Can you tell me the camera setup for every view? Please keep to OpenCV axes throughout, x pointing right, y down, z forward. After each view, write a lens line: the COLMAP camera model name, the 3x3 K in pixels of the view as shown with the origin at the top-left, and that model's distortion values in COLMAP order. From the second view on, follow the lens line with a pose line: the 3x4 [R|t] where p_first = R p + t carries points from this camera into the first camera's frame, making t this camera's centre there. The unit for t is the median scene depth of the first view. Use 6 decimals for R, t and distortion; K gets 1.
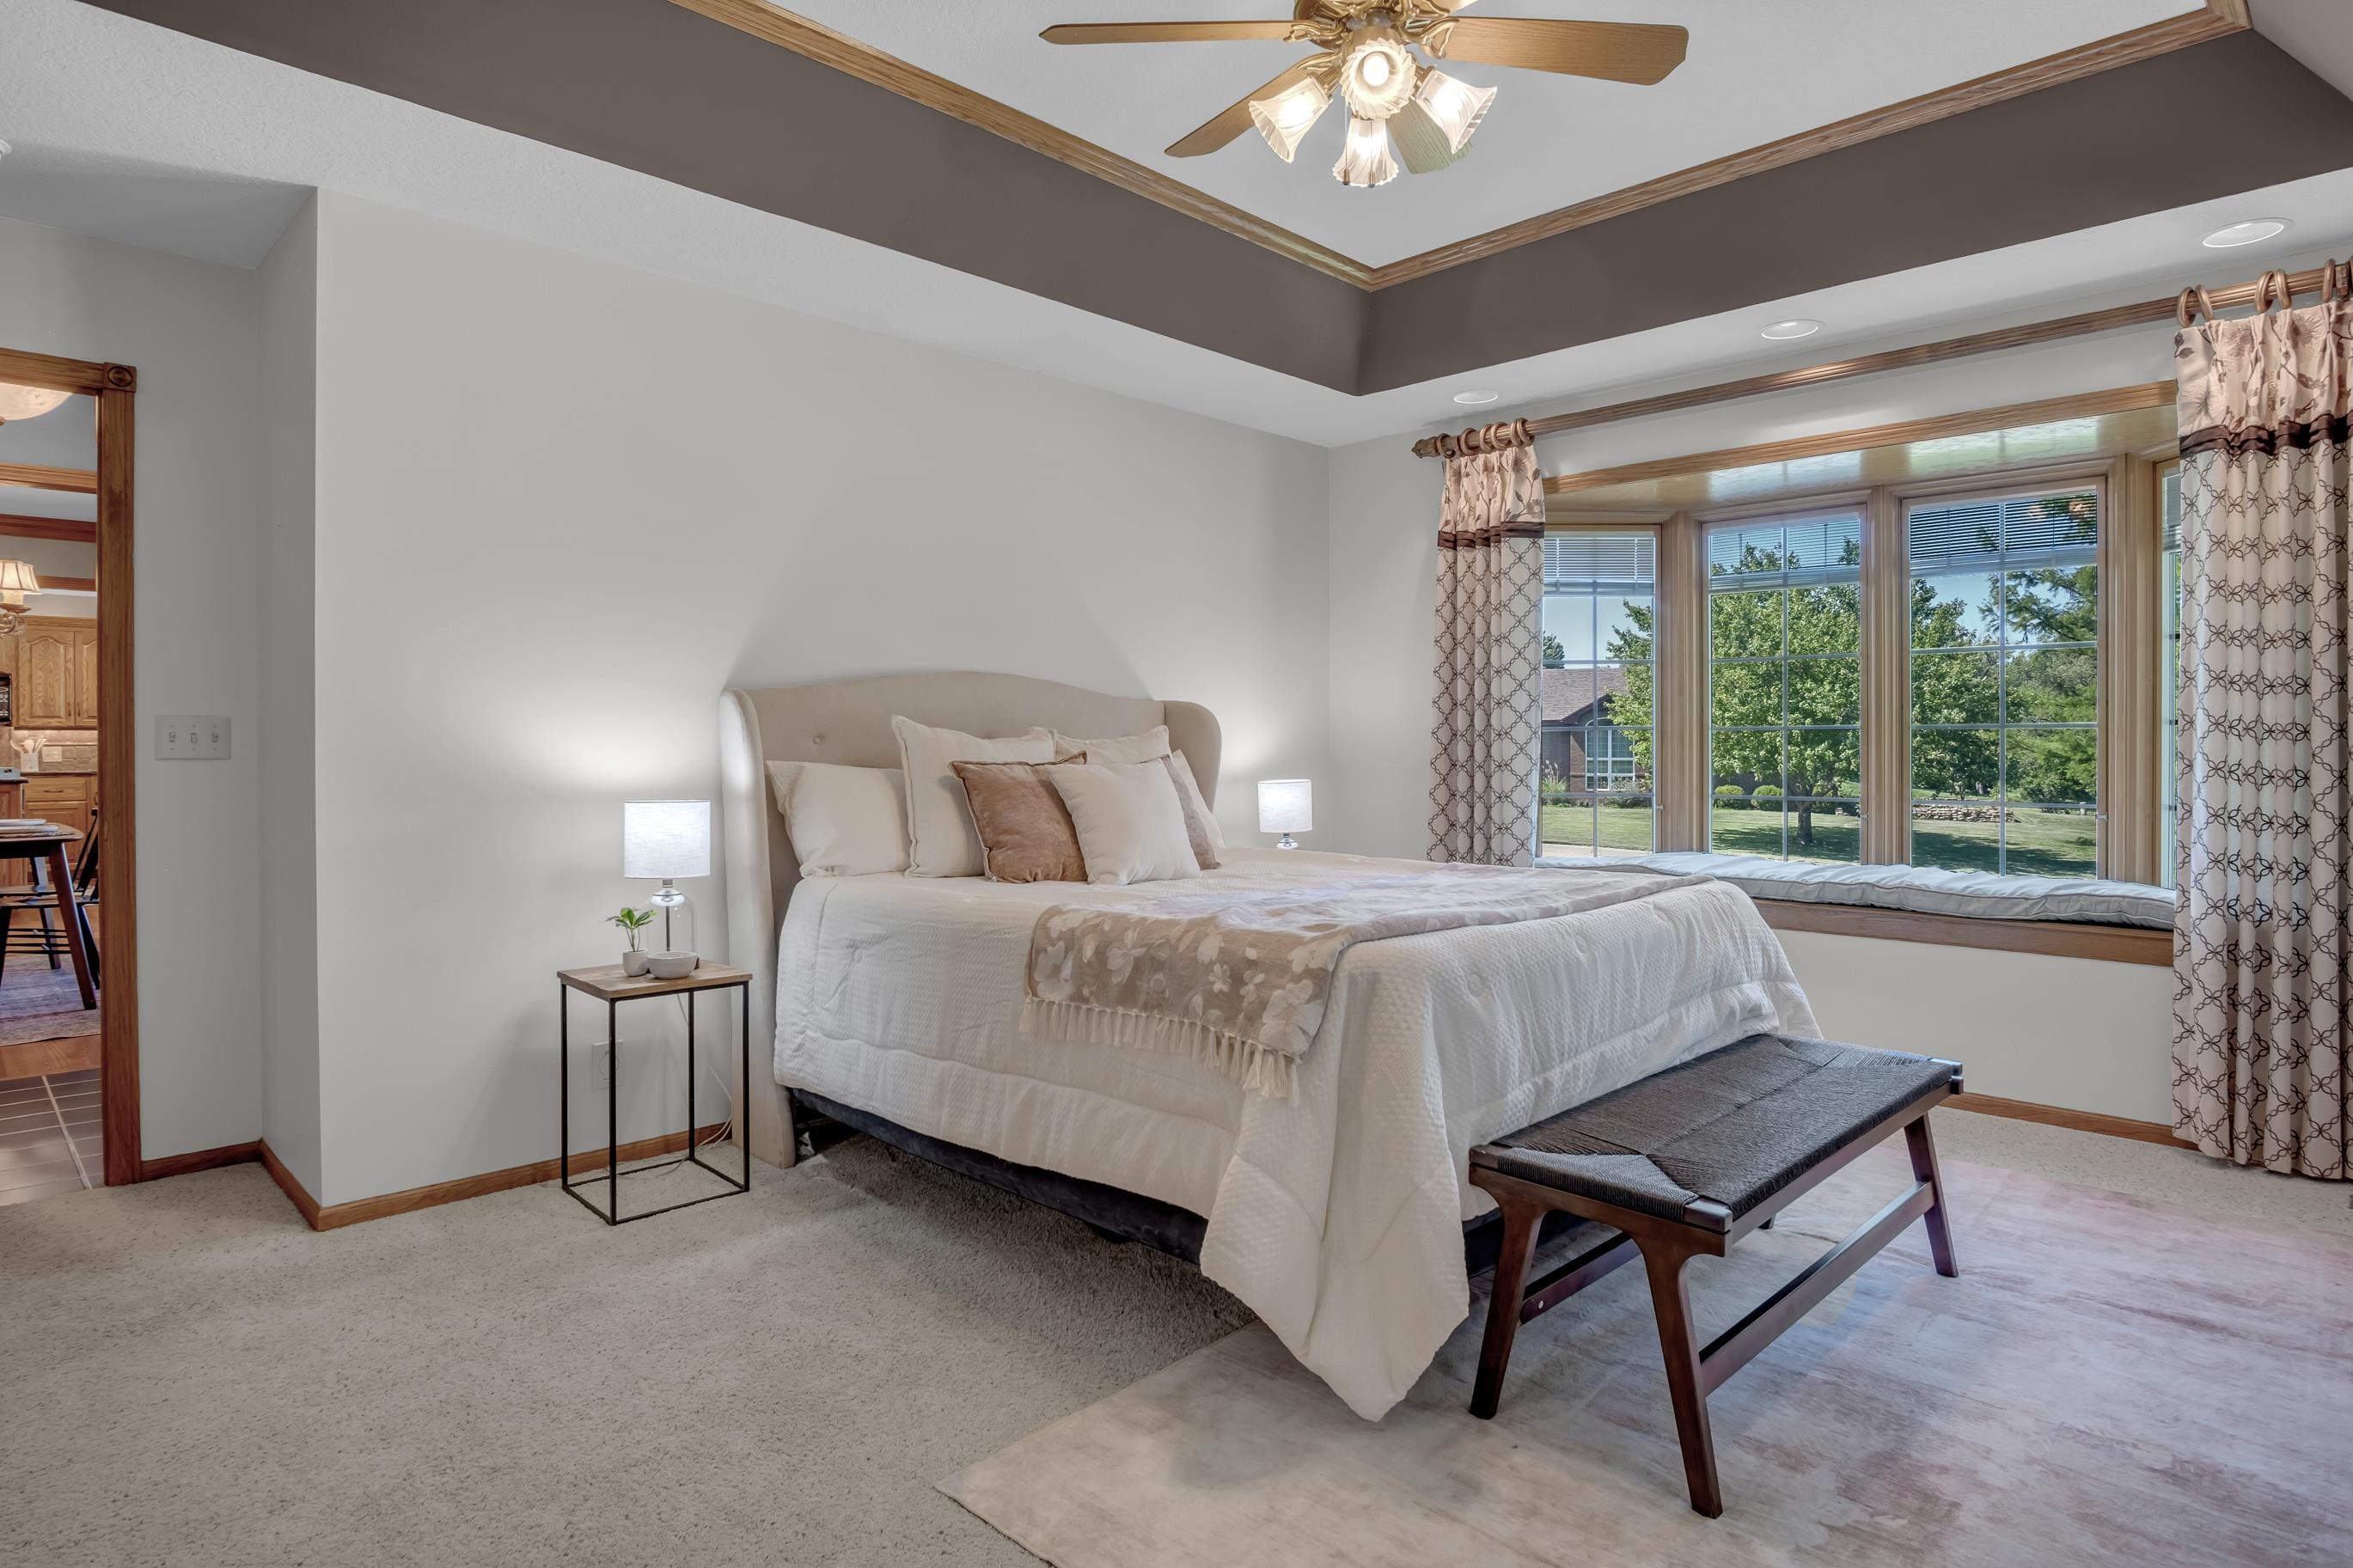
lens RADIAL K [[1289.0, 0, 1182.4], [0, 1289.0, 768.1], [0, 0, 1]] dist [-0.025858, 0.001570]
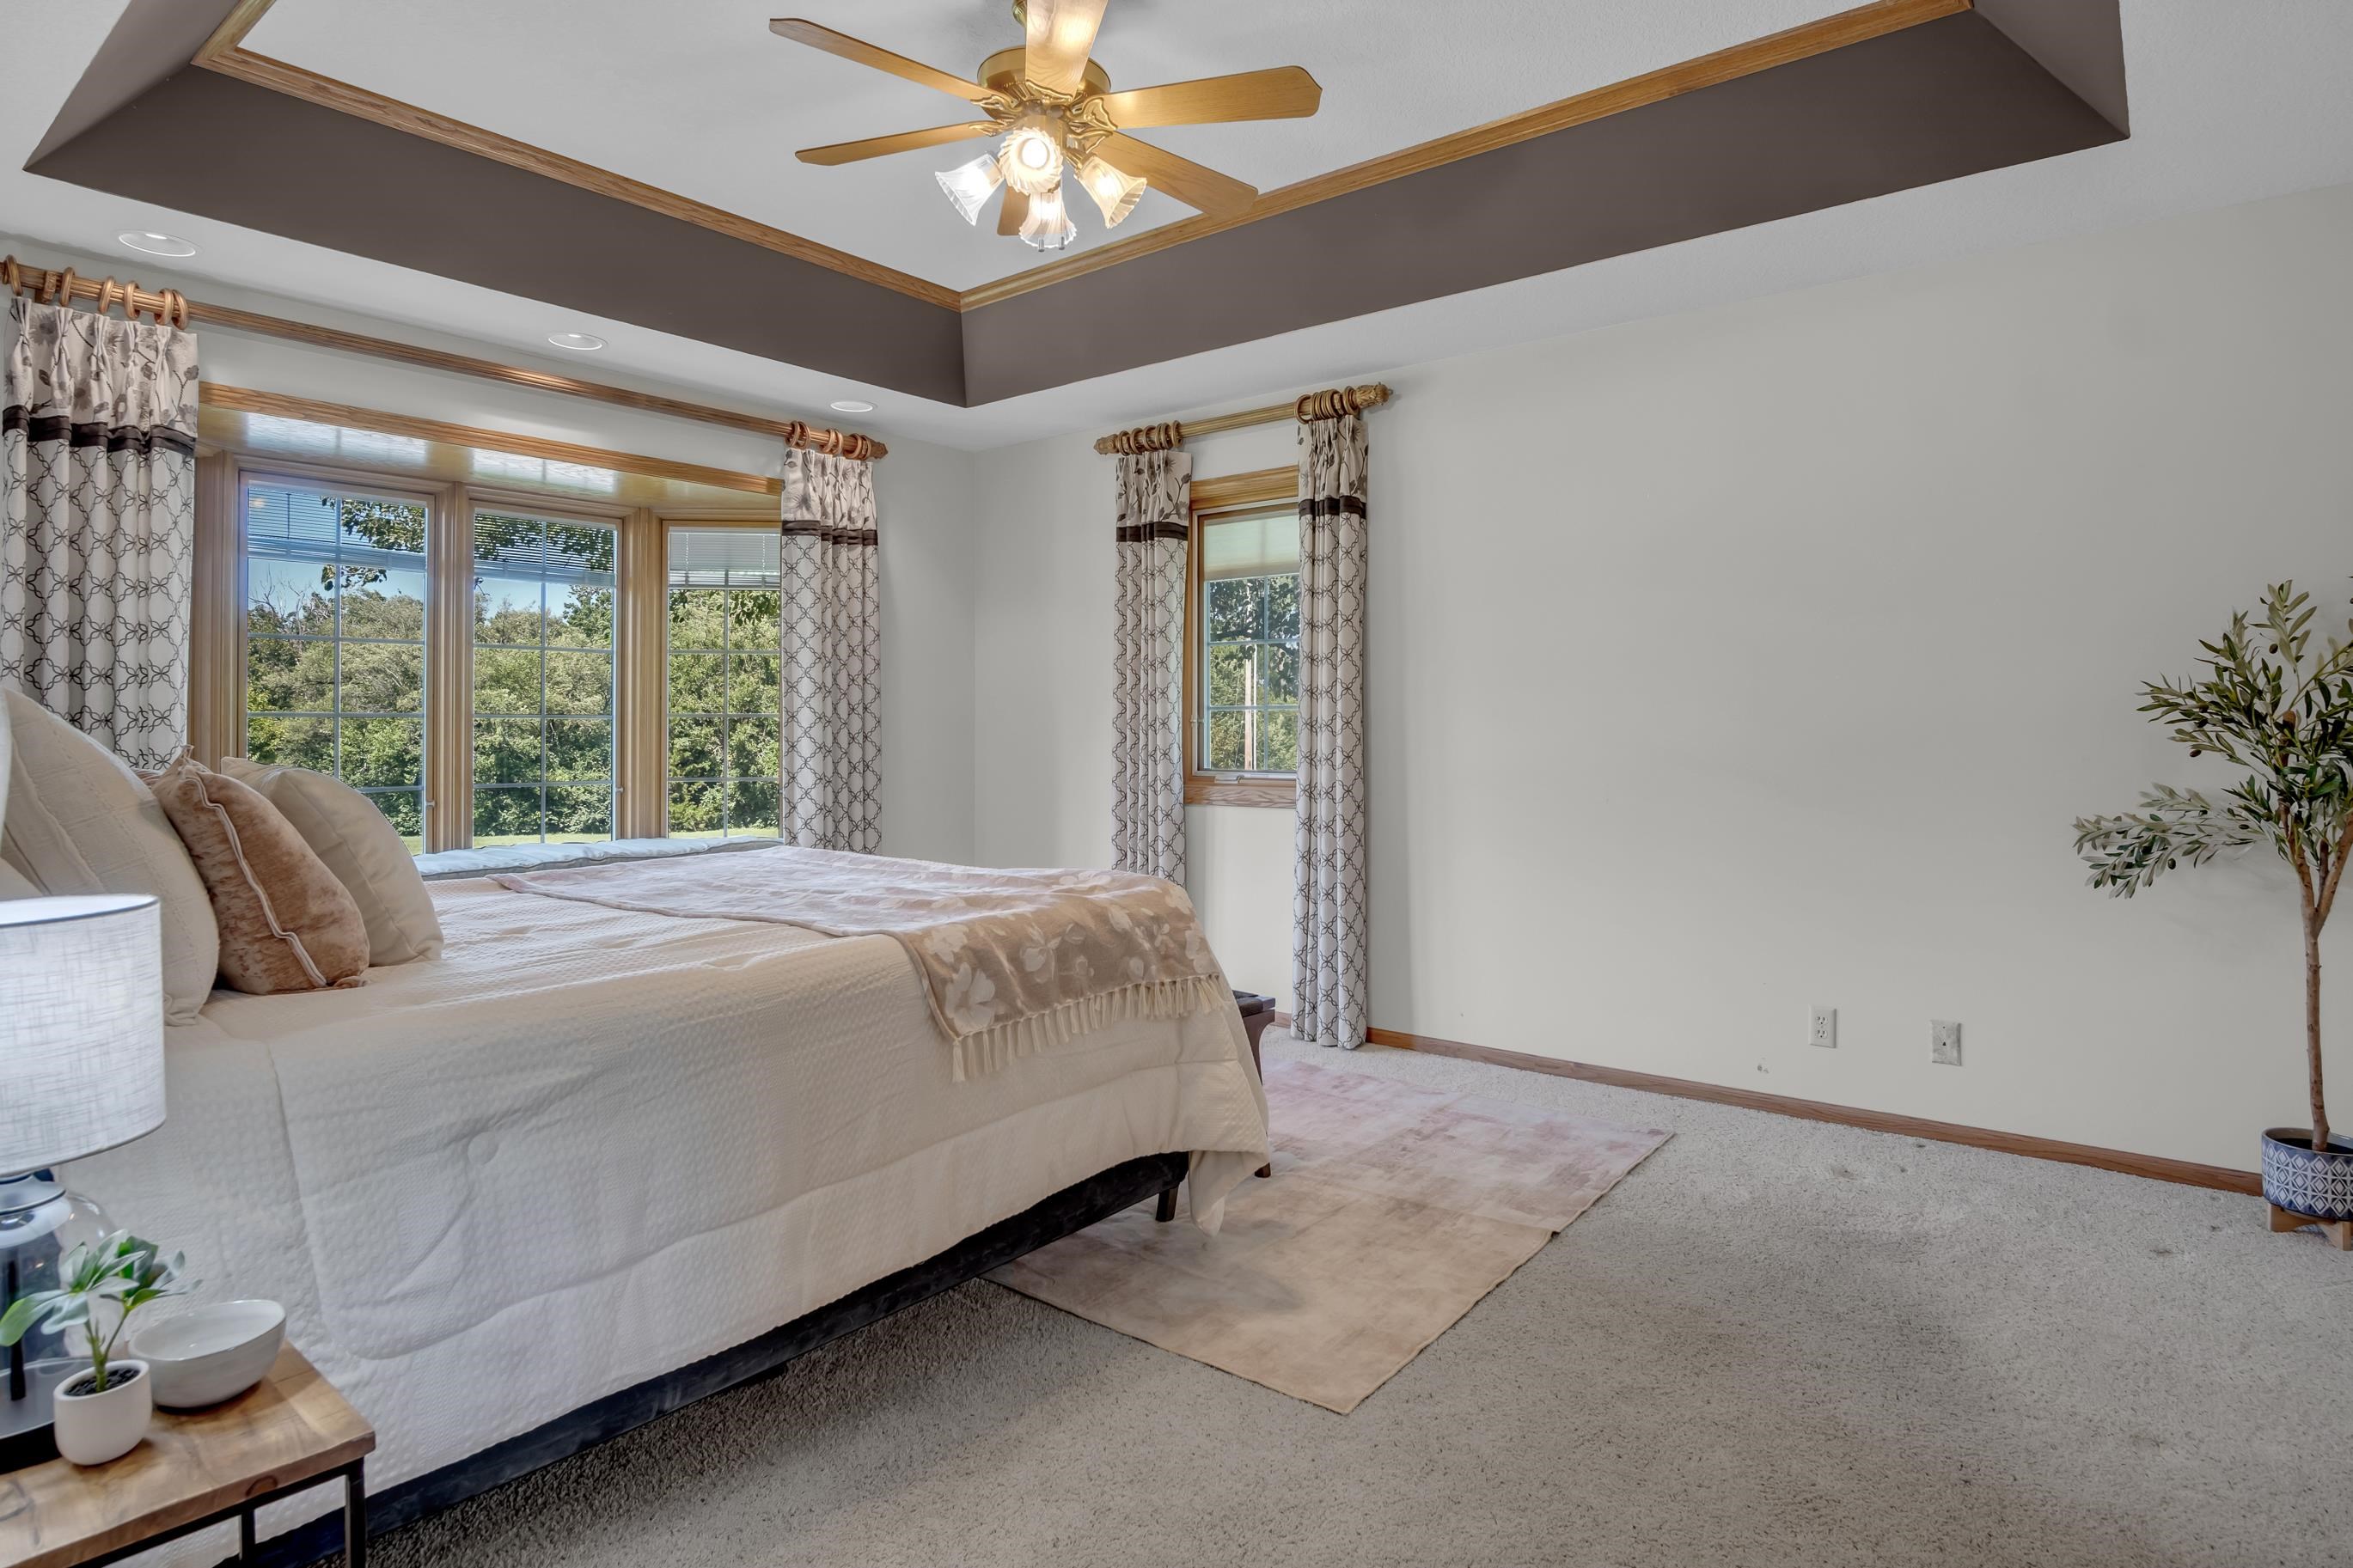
lens RADIAL K [[1273.5, 0, 1171.6], [0, 1273.5, 740.0], [0, 0, 1]] dist [-0.035605, 0.000498]
pose [[-0.099448, -0.007448, 0.995015, -0.935522], [0.019916, 0.999757, 0.009474, -0.018178], [-0.994843, 0.020759, -0.099276, 0.936579]]
